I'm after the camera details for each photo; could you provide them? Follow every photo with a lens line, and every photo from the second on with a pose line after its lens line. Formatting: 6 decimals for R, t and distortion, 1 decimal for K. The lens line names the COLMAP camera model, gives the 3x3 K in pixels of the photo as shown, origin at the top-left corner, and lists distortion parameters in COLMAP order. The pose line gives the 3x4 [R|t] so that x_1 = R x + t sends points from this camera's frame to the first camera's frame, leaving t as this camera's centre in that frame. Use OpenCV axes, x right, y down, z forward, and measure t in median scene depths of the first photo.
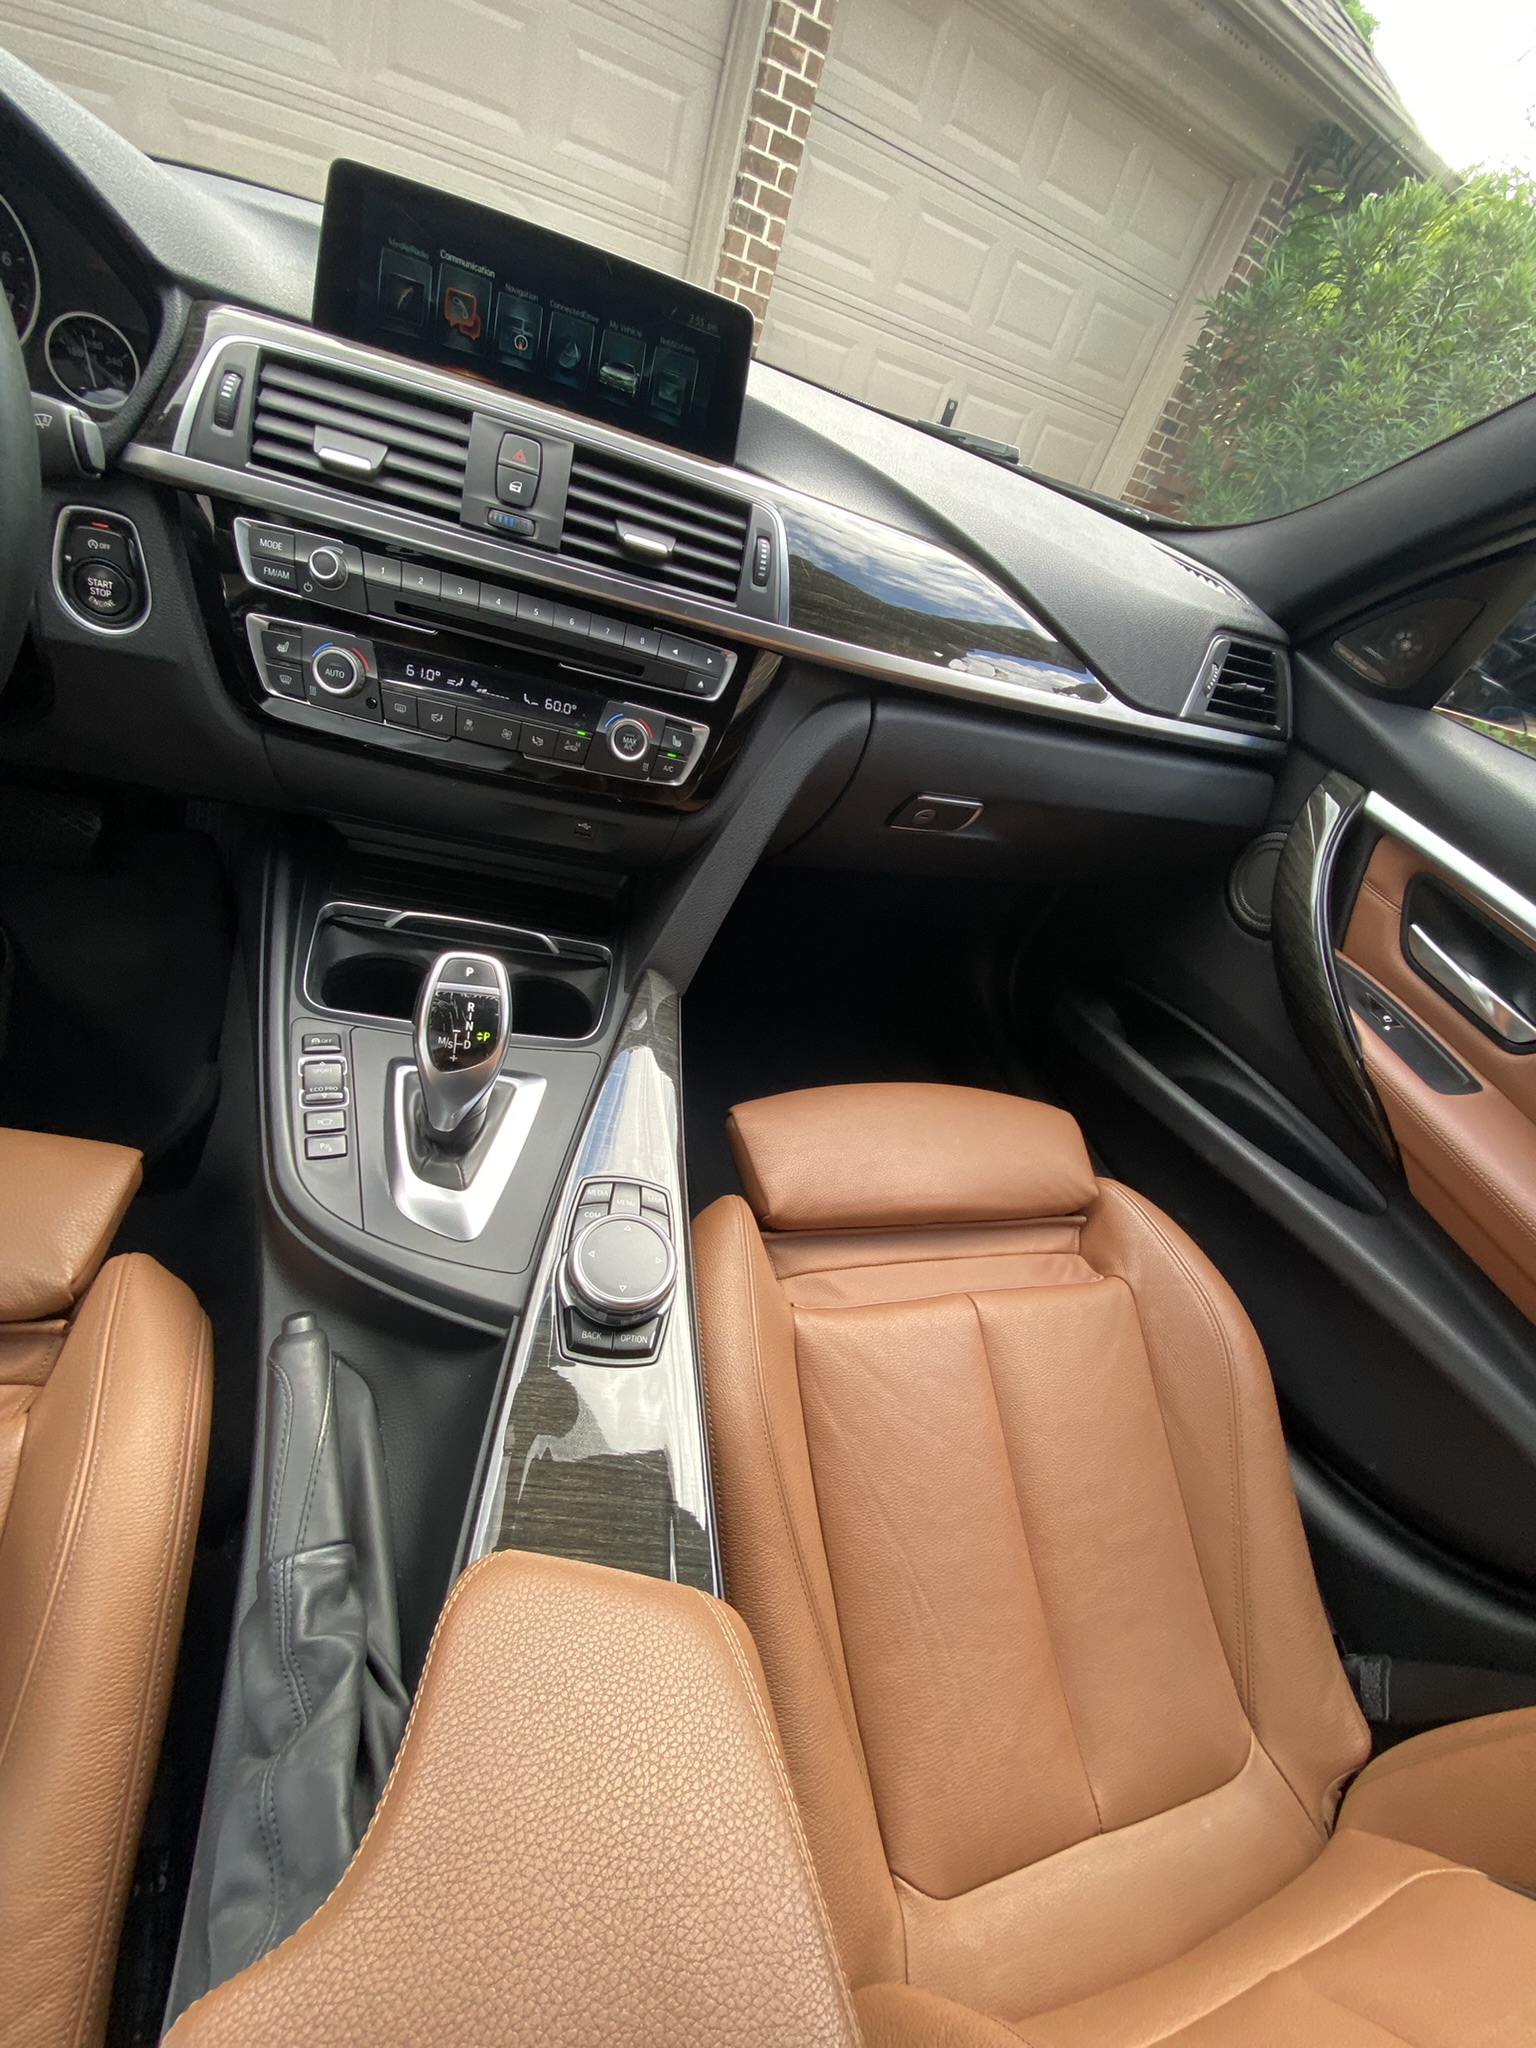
lens RADIAL K [[833.8, 0, 768.0], [0, 833.8, 1024.0], [0, 0, 1]] dist [0.000680, -0.008703]
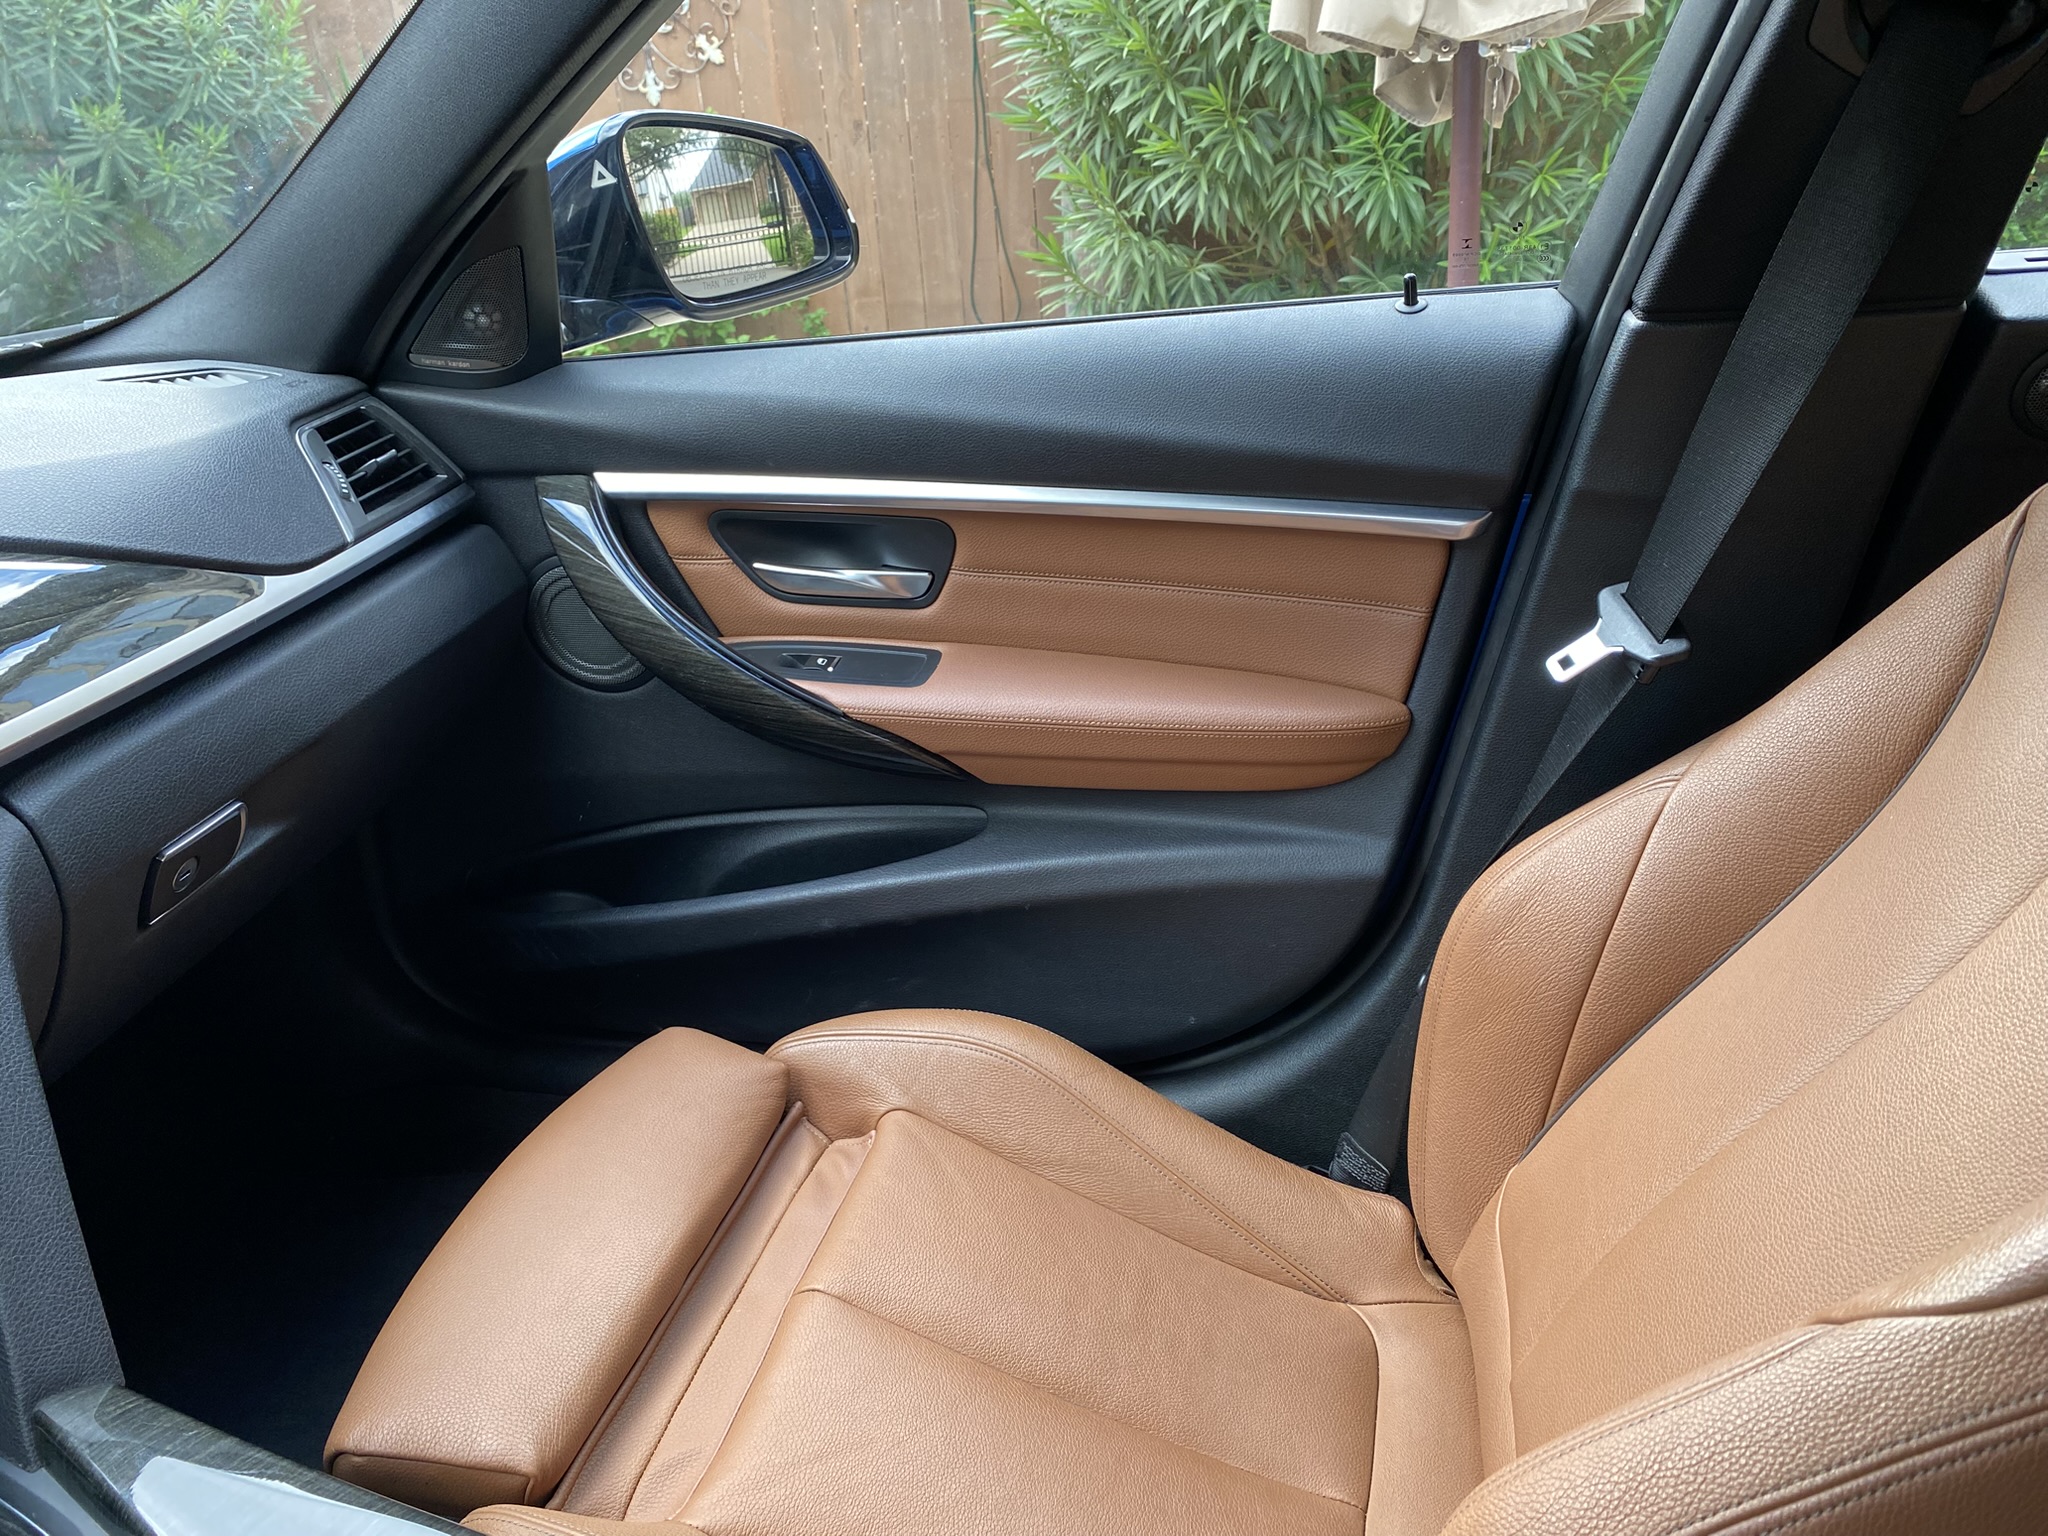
lens RADIAL K [[1555.2, 0, 1024.0], [0, 1555.2, 768.0], [0, 0, 1]] dist [-0.000914, -0.000489]
pose [[0.441850, -0.633912, 0.634763, -0.213146], [0.717262, 0.674617, 0.174436, -0.058433], [-0.538799, 0.378216, 0.752760, -0.230943]]
